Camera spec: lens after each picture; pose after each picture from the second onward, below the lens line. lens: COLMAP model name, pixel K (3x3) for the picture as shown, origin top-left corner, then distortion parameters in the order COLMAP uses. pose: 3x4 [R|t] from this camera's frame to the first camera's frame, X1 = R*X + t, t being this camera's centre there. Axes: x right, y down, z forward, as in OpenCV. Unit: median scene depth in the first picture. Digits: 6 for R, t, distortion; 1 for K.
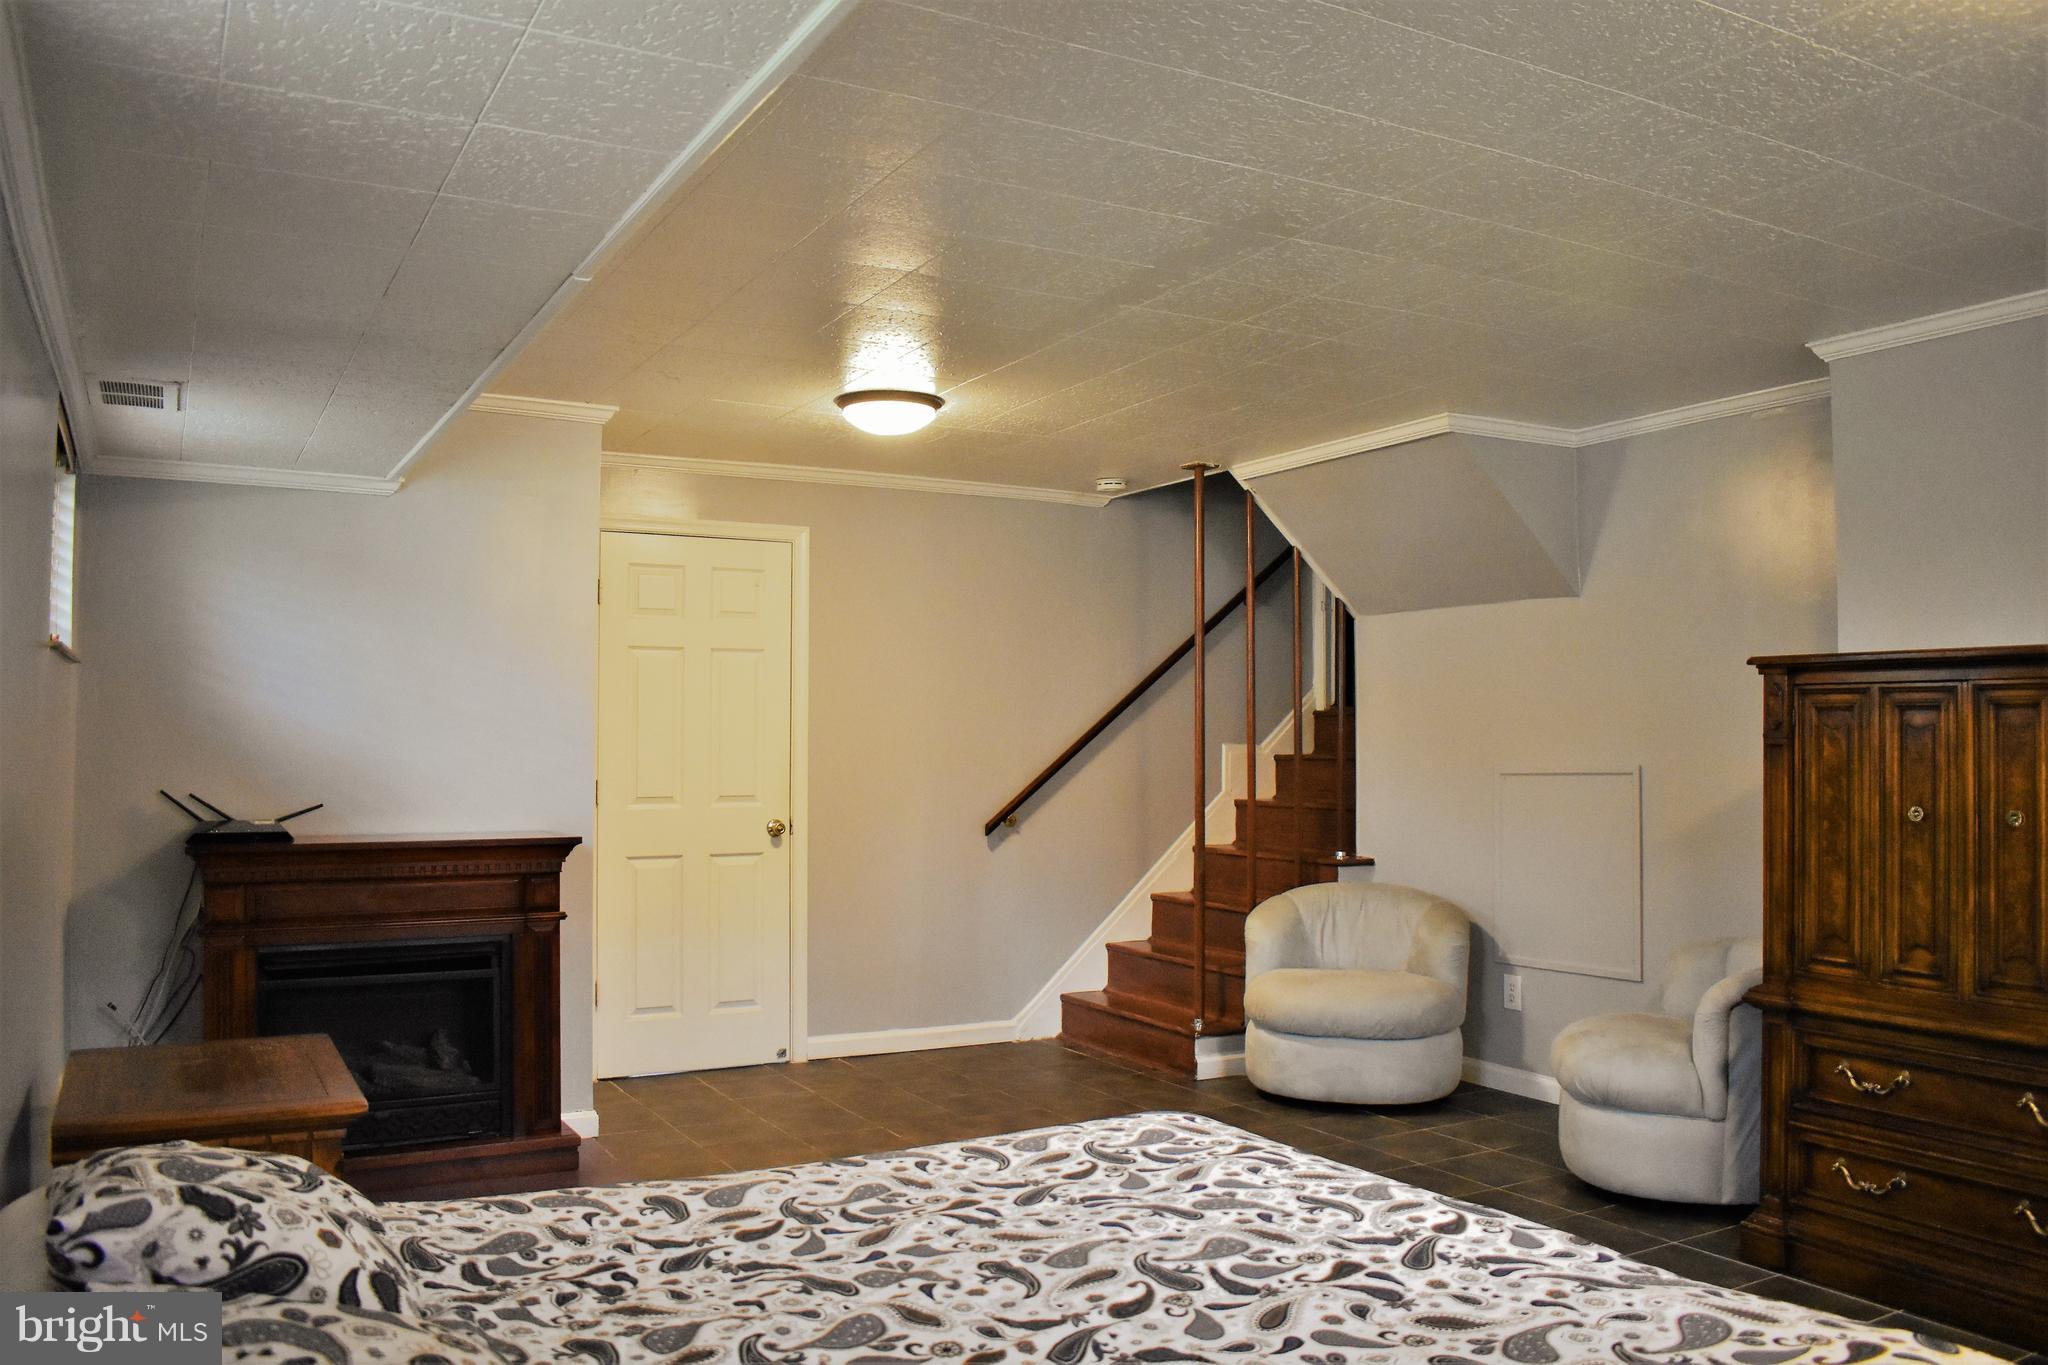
lens RADIAL K [[1602.9, 0, 1024.0], [0, 1602.9, 682.5], [0, 0, 1]] dist [-0.096595, 0.019801]
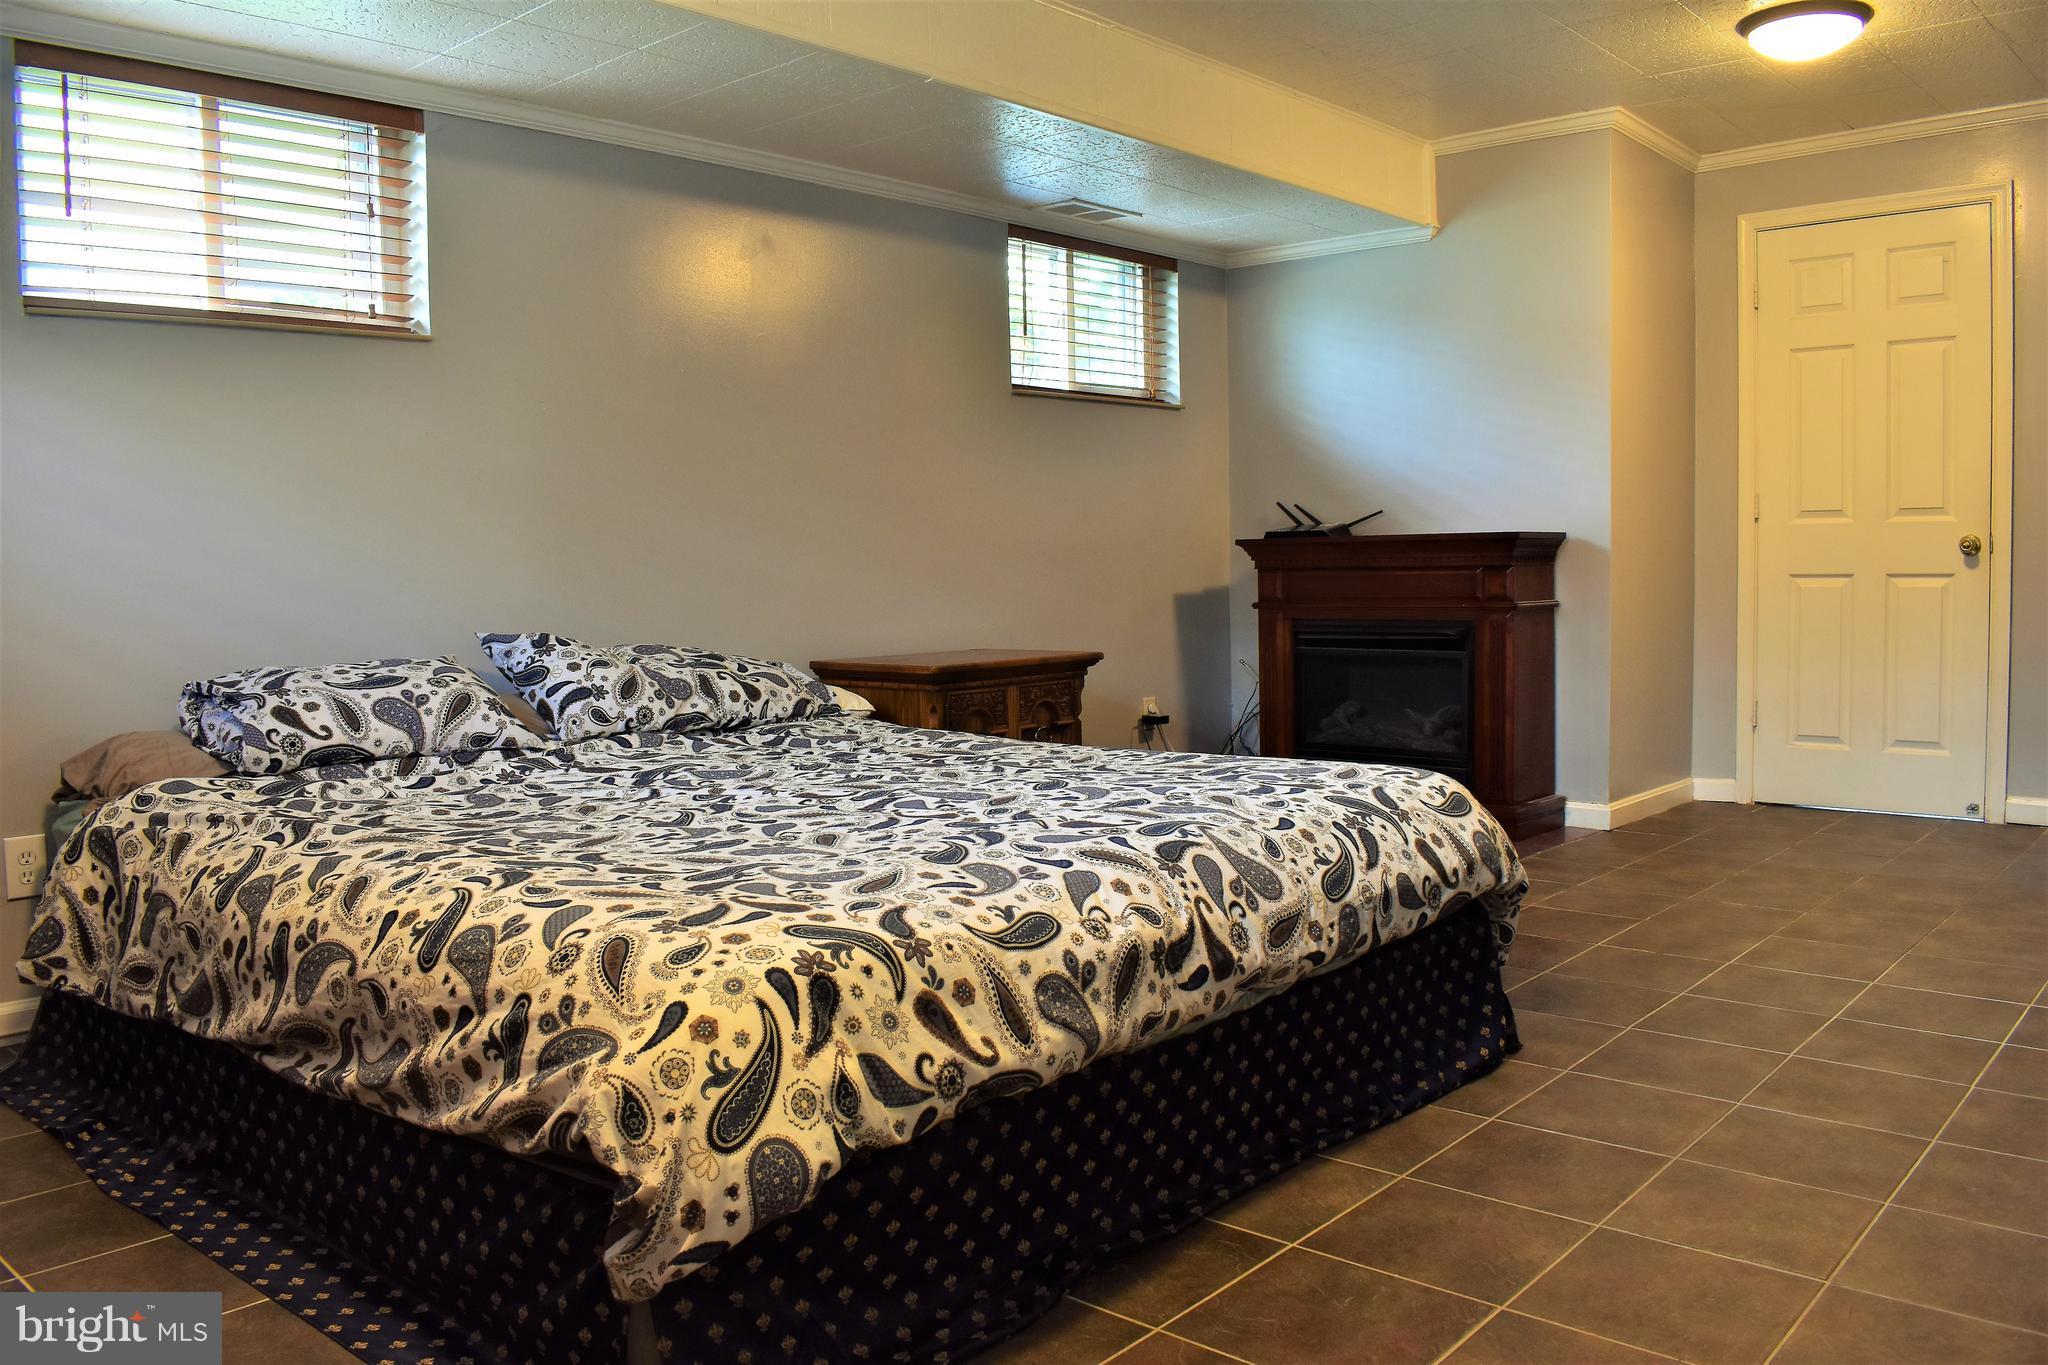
lens RADIAL K [[1602.9, 0, 1024.0], [0, 1602.9, 682.5], [0, 0, 1]] dist [-0.096595, 0.019801]
pose [[0.320312, 0.064993, -0.945080, 0.543725], [0.051426, 0.994980, 0.085854, 0.077611], [0.945915, -0.076102, 0.315361, 0.297739]]
